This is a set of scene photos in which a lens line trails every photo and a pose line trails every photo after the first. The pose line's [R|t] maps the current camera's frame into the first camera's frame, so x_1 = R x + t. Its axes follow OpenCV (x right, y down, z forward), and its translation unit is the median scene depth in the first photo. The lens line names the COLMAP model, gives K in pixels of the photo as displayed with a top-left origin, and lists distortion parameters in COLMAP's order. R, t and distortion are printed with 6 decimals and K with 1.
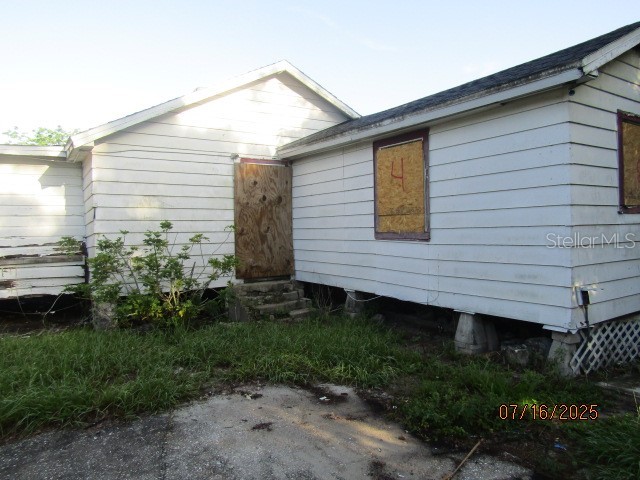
lens RADIAL K [[452.5, 0, 320.9], [0, 452.5, 240.7], [0, 0, 1]] dist [-0.009334, -0.004181]
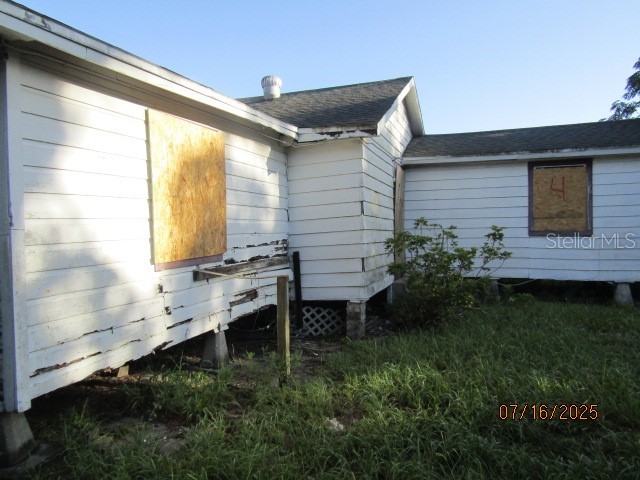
lens RADIAL K [[452.5, 0, 319.5], [0, 452.5, 239.2], [0, 0, 1]] dist [-0.009334, -0.004181]
pose [[0.797798, -0.001808, 0.602922, -1.223342], [0.017370, 0.999649, -0.019987, 0.022330], [-0.602674, 0.026418, 0.797550, 0.342182]]
